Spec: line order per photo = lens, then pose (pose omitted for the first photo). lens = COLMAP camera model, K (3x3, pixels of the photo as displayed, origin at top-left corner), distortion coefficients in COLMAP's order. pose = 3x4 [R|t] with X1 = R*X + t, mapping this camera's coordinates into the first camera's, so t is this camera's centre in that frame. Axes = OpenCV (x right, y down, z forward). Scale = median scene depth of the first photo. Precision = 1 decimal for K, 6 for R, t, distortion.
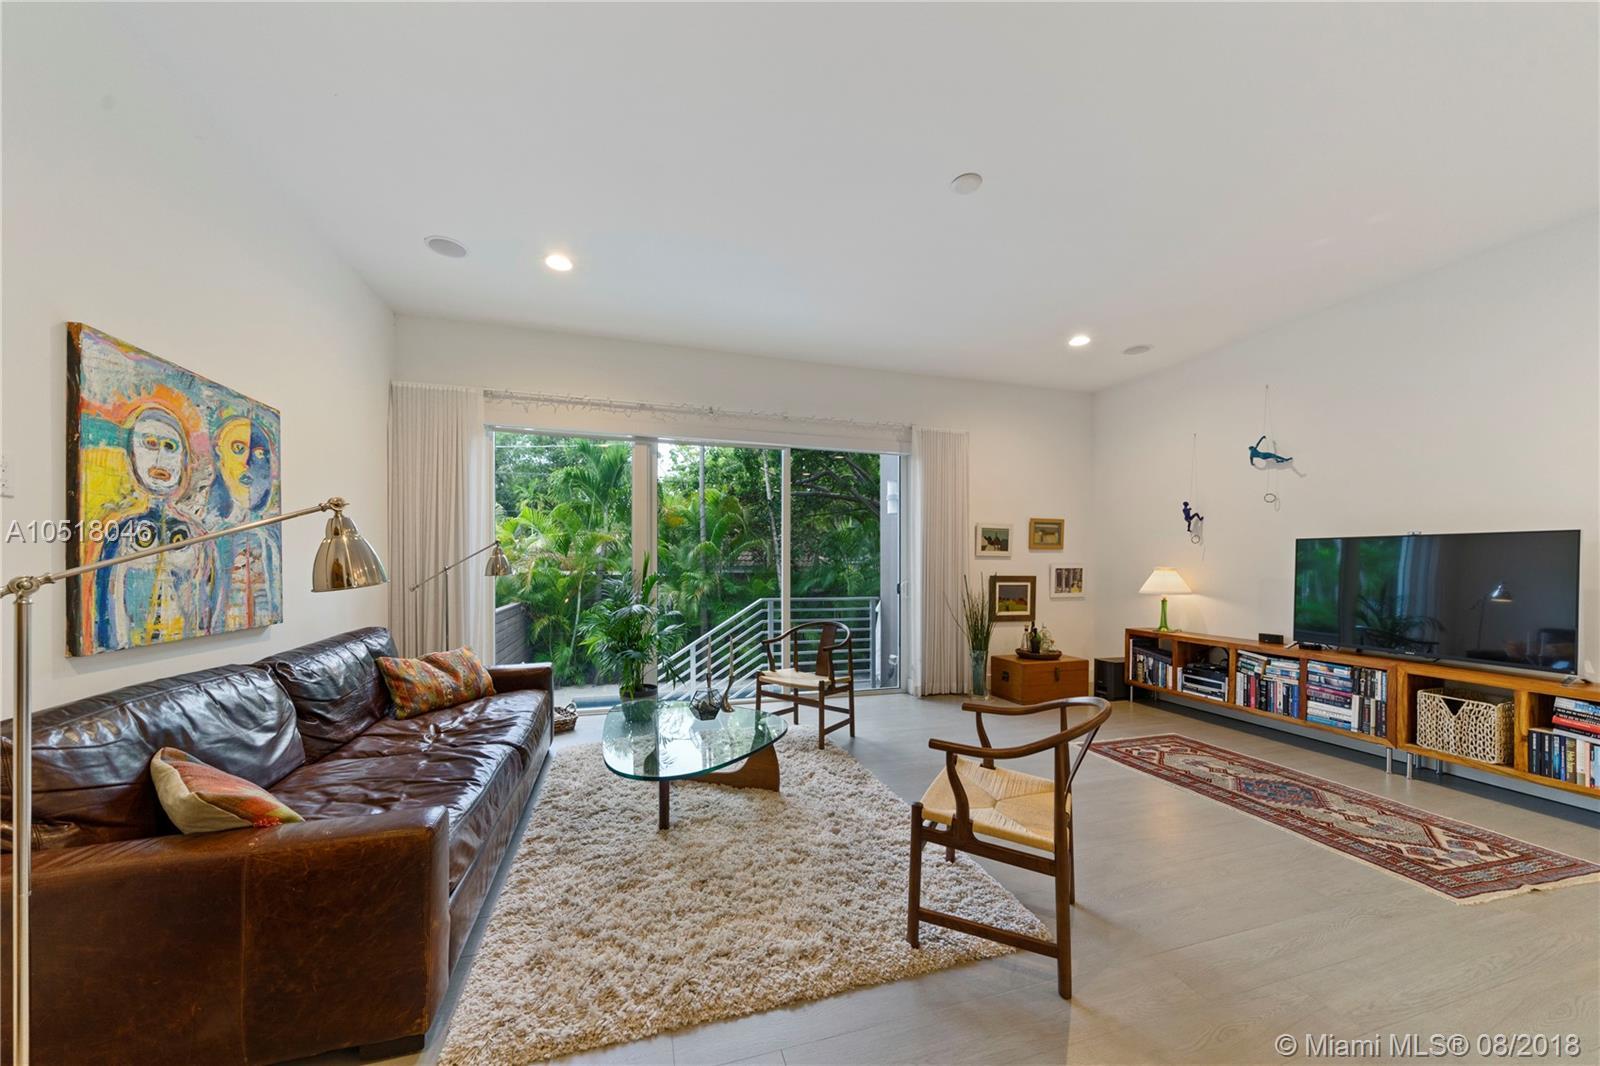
lens RADIAL K [[553.9, 0, 792.1], [0, 553.9, 565.1], [0, 0, 1]] dist [-0.003622, 0.000212]
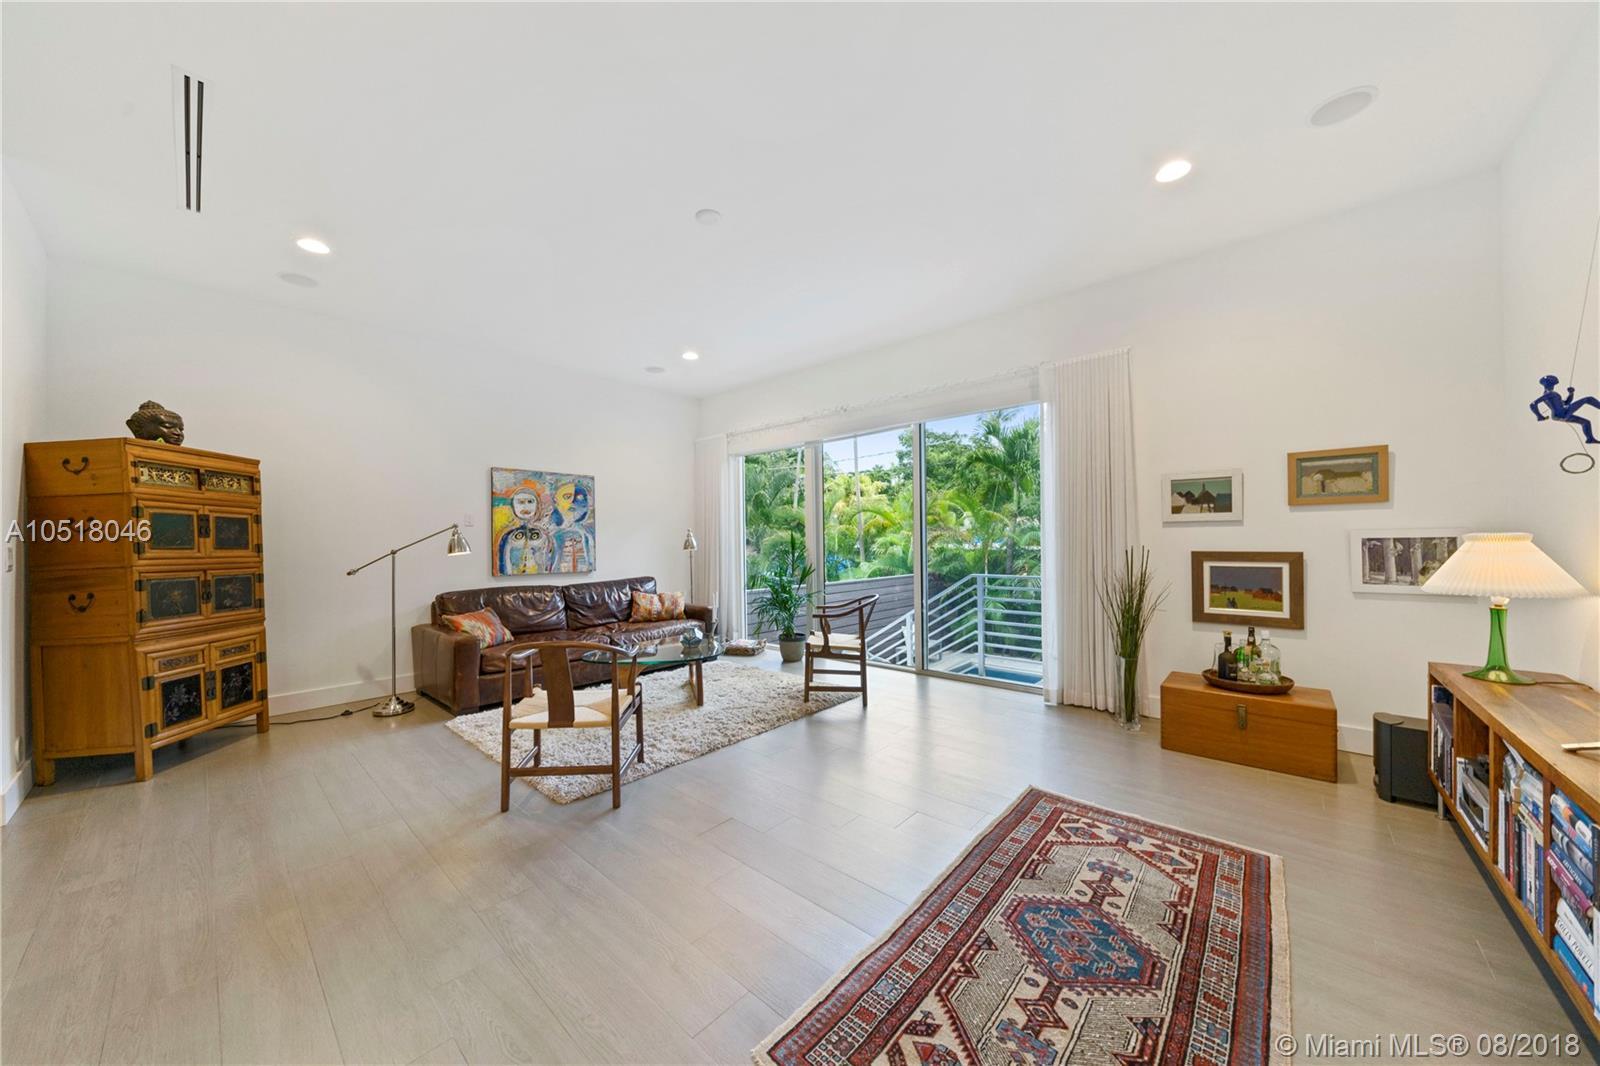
lens RADIAL K [[553.9, 0, 802.8], [0, 553.9, 536.8], [0, 0, 1]] dist [-0.003622, 0.000212]
pose [[0.520295, -0.017906, -0.853799, 1.109431], [0.014970, 0.999818, -0.011846, 0.004971], [0.853855, -0.006618, 0.520468, 0.432326]]
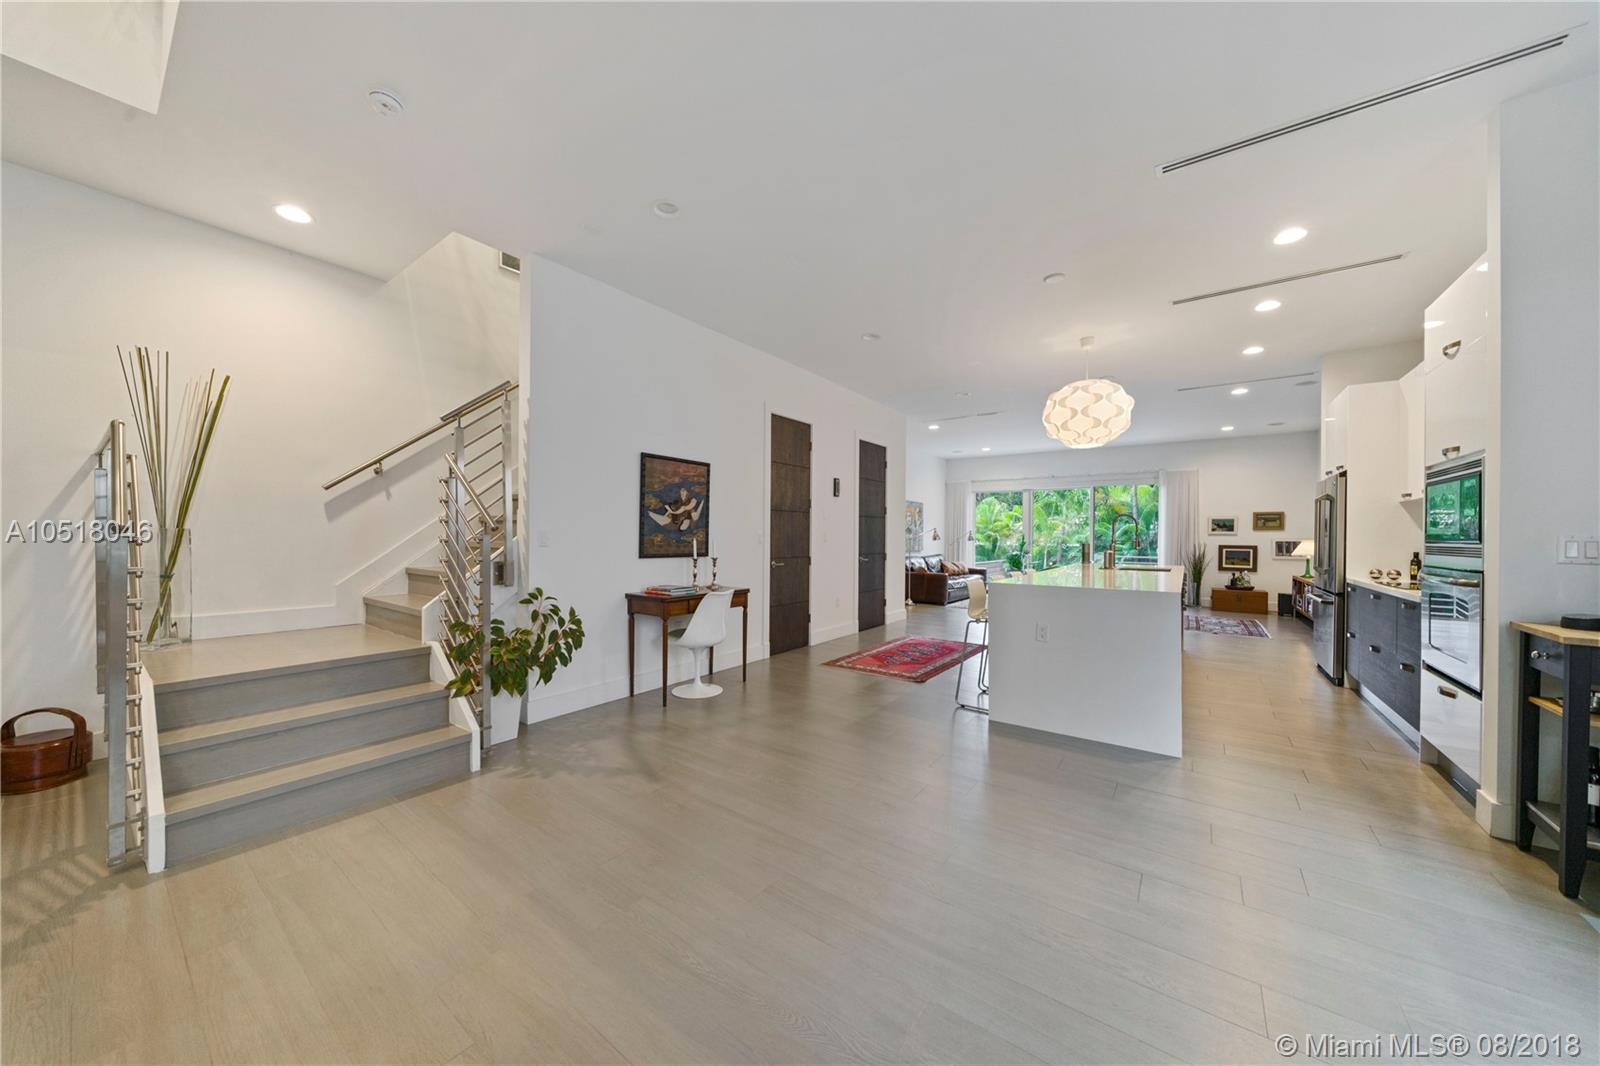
lens RADIAL K [[553.9, 0, 810.3], [0, 553.9, 537.4], [0, 0, 1]] dist [-0.003622, 0.000212]
pose [[0.606511, -0.001216, -0.795074, 1.612184], [-0.008321, 0.999934, -0.007877, 0.031325], [0.795032, 0.011394, 0.606461, -1.898225]]
